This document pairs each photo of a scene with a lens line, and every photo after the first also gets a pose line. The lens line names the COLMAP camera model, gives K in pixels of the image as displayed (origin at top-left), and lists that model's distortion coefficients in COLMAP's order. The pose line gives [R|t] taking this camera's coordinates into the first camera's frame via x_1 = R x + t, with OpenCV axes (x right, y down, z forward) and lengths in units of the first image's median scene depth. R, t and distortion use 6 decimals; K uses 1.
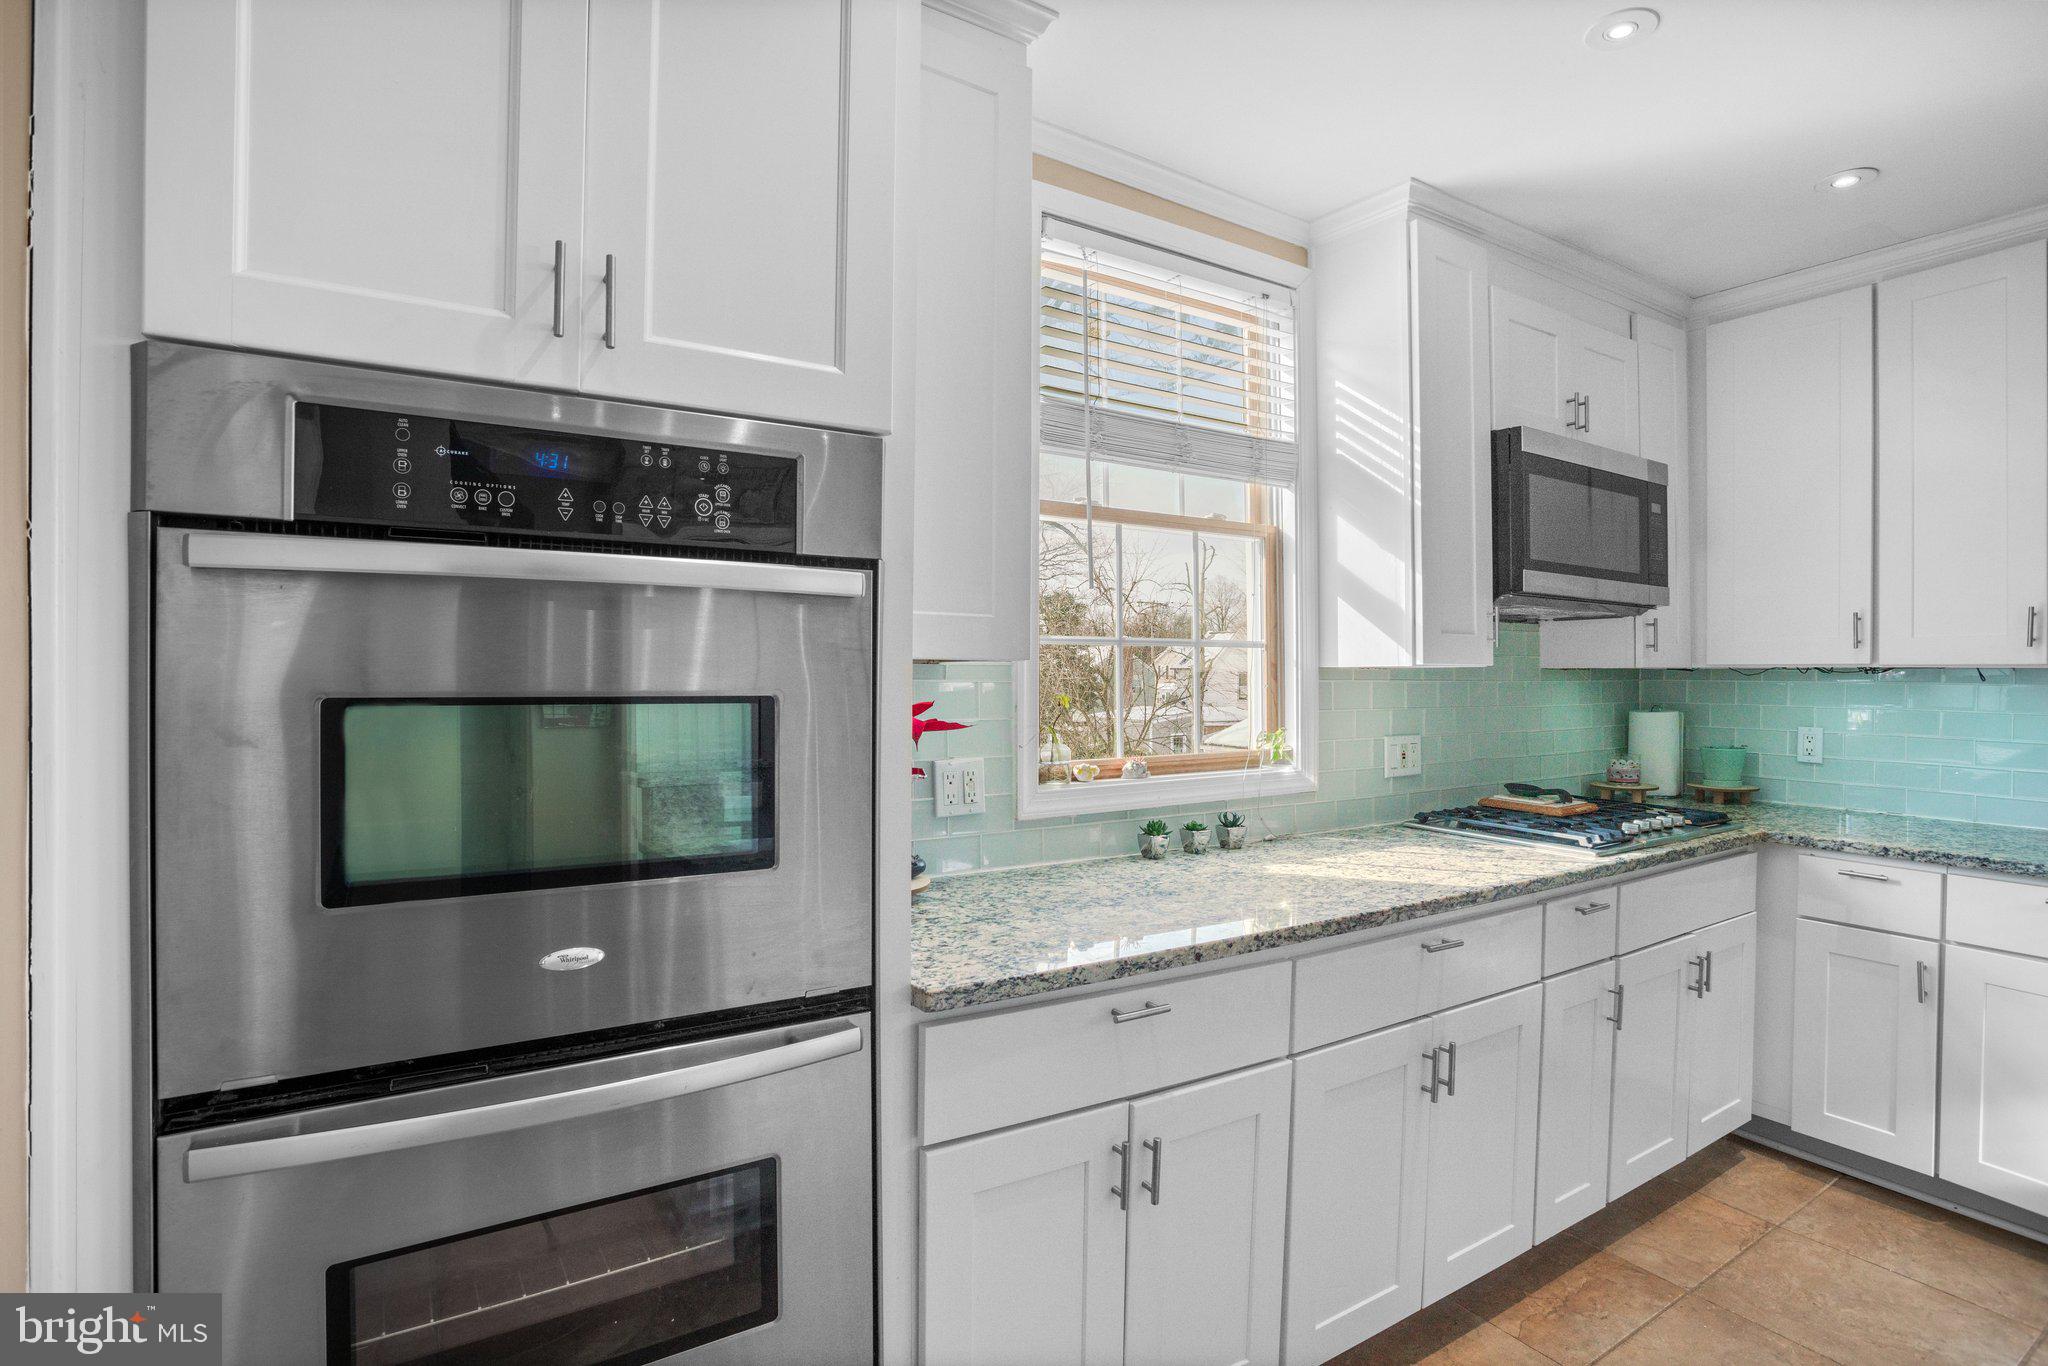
lens RADIAL K [[1008.3, 0, 1013.1], [0, 1008.3, 672.2], [0, 0, 1]] dist [-0.074552, 0.032394]
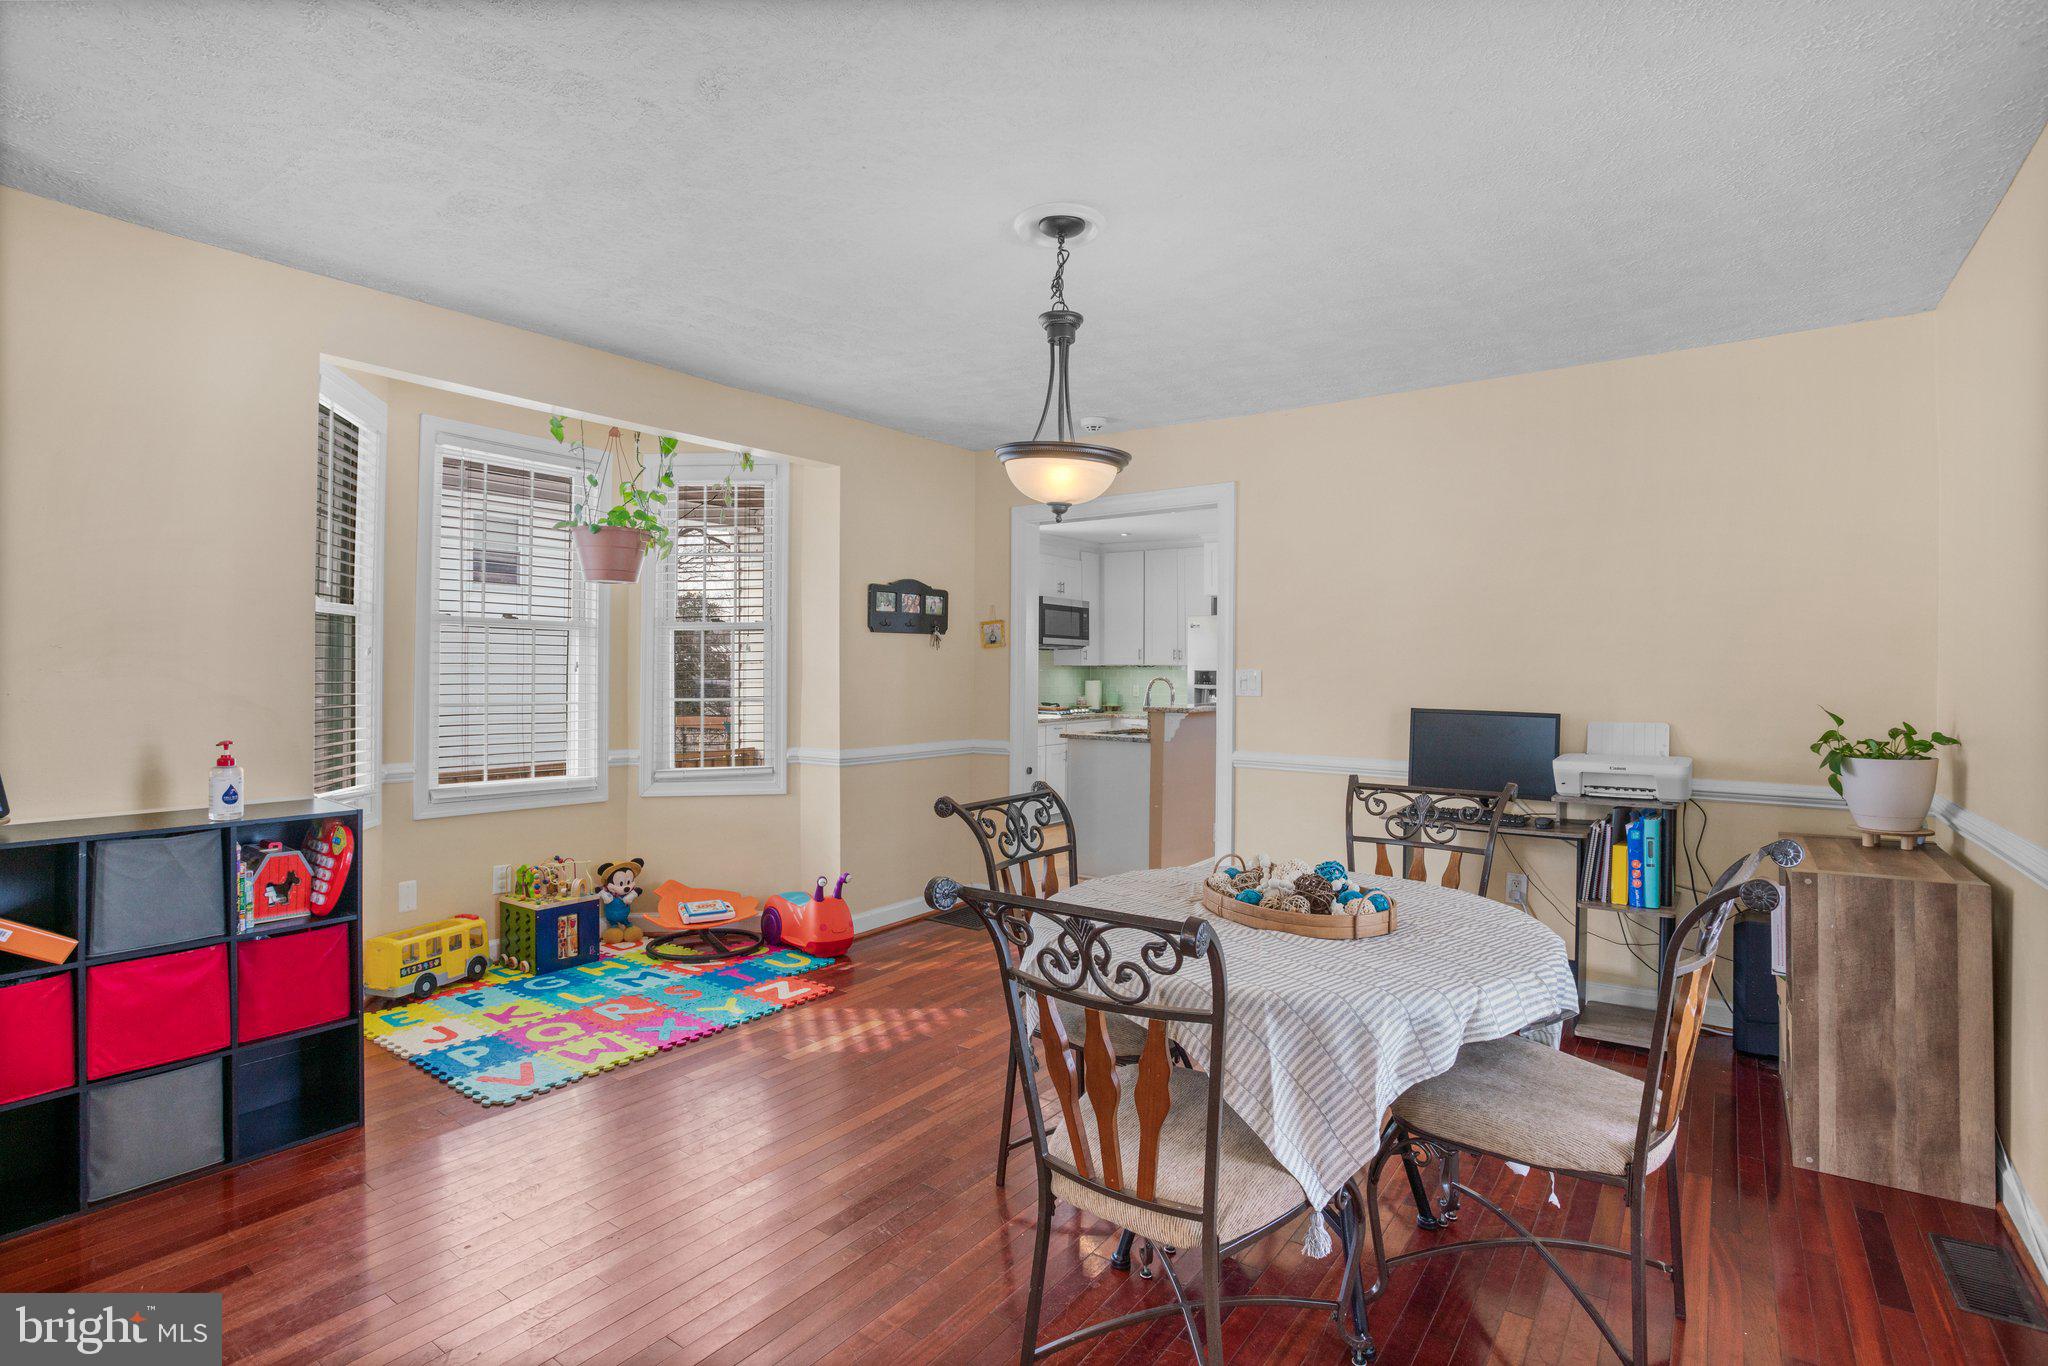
lens RADIAL K [[1008.3, 0, 1013.1], [0, 1008.3, 672.2], [0, 0, 1]] dist [-0.074552, 0.032394]
pose [[0.928844, 0.000019, 0.370472, -1.005961], [-0.002532, 0.999977, 0.006299, -0.002800], [-0.370463, -0.006789, 0.928822, -2.528914]]
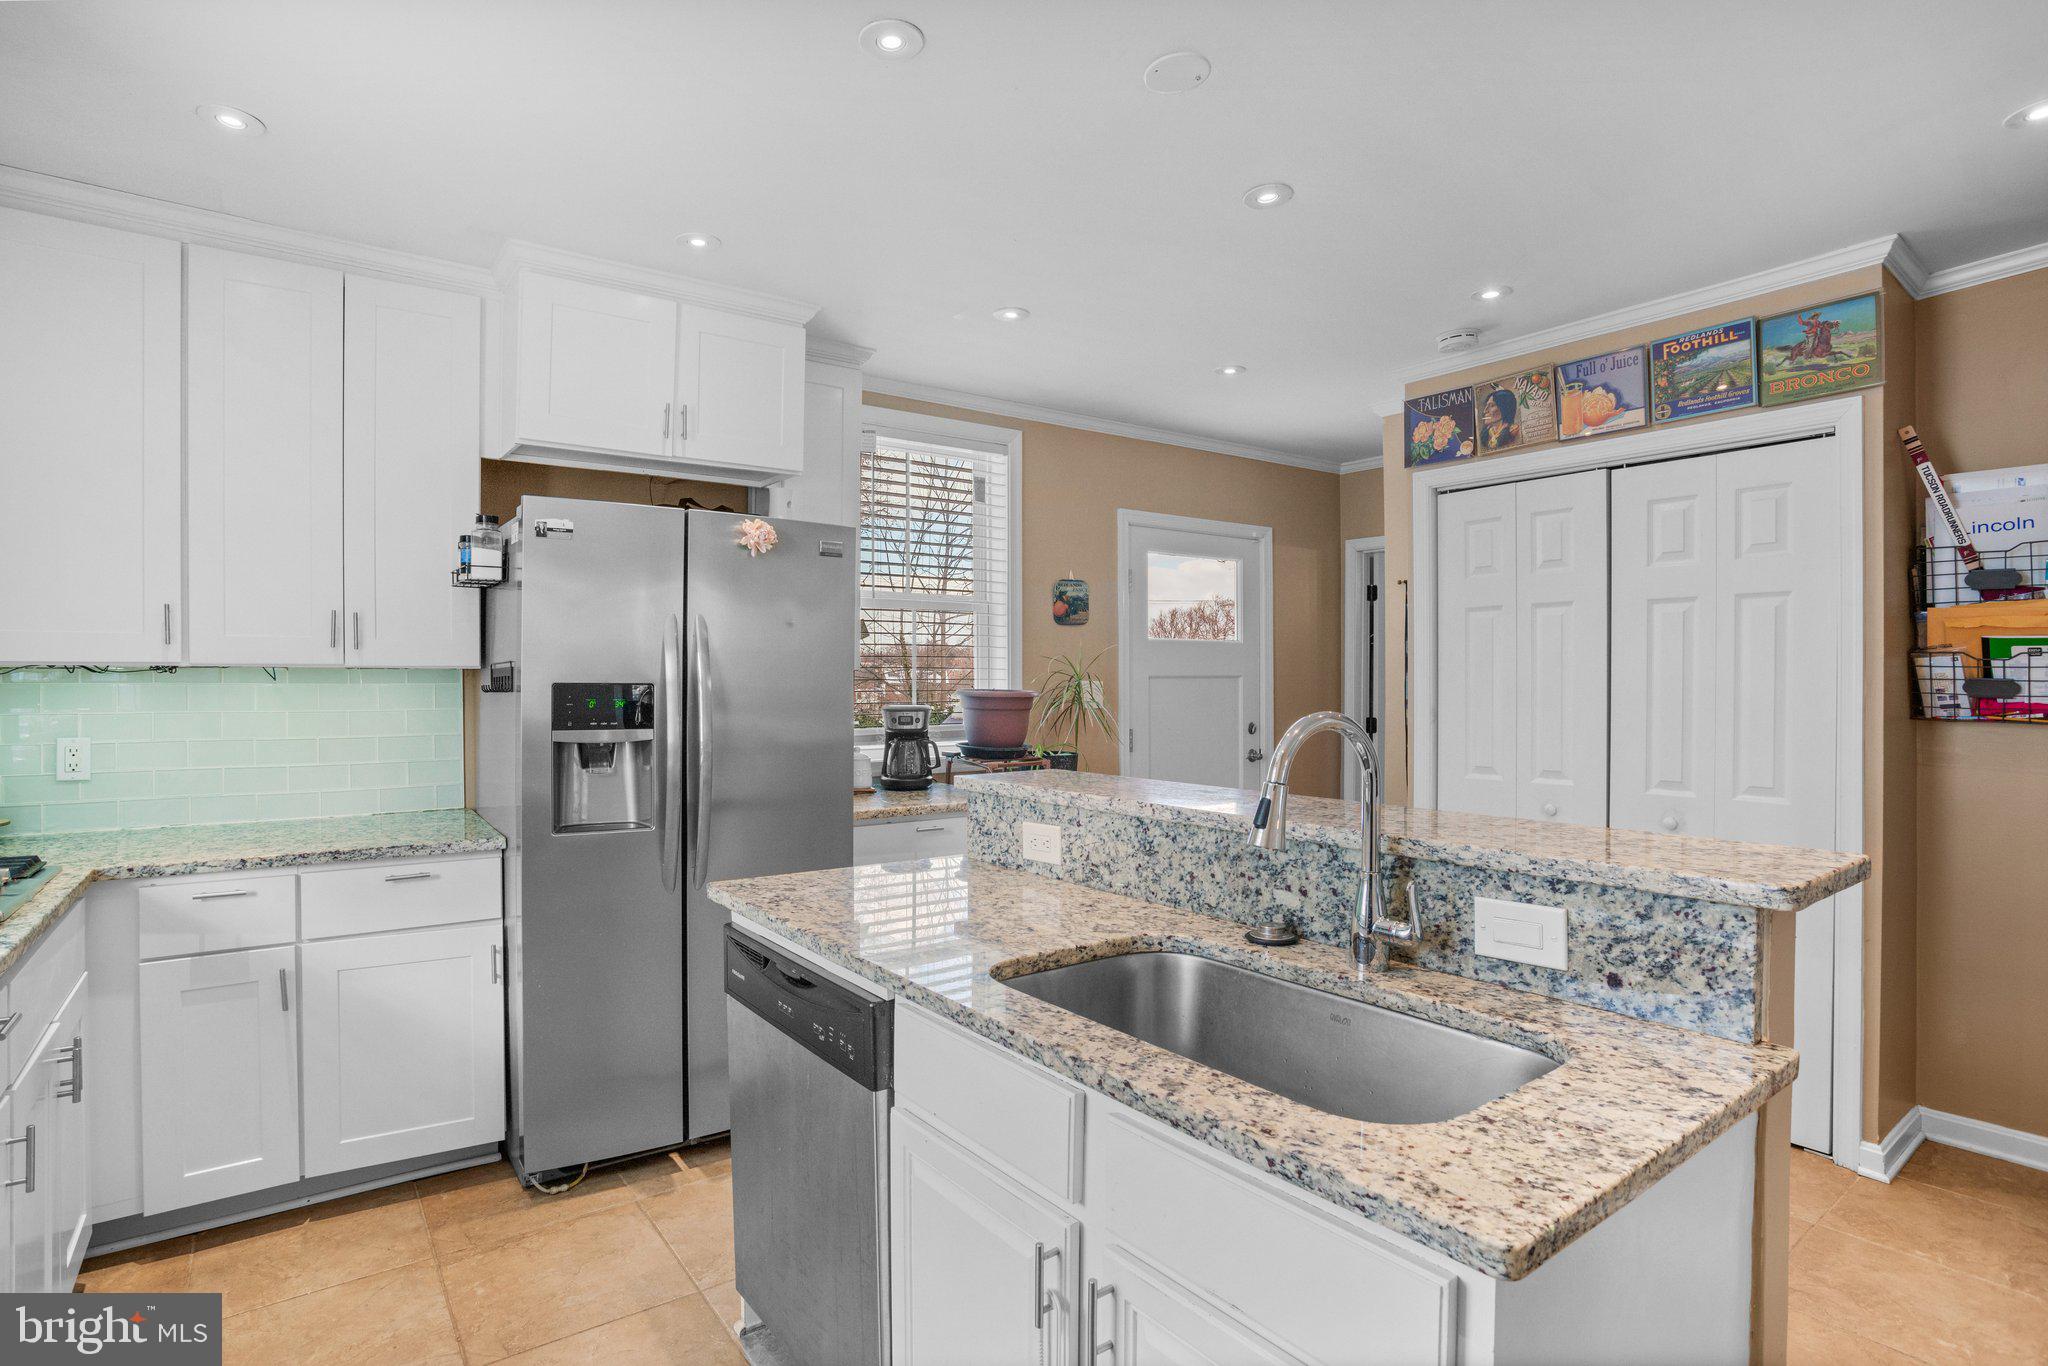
lens RADIAL K [[1022.6, 0, 1003.0], [0, 1022.6, 696.0], [0, 0, 1]] dist [-0.077705, 0.041589]
pose [[-0.064279, -0.015986, 0.997804, -0.098690], [-0.000741, 0.999872, 0.015972, 0.009302], [-0.997932, 0.000287, -0.064283, 0.357160]]
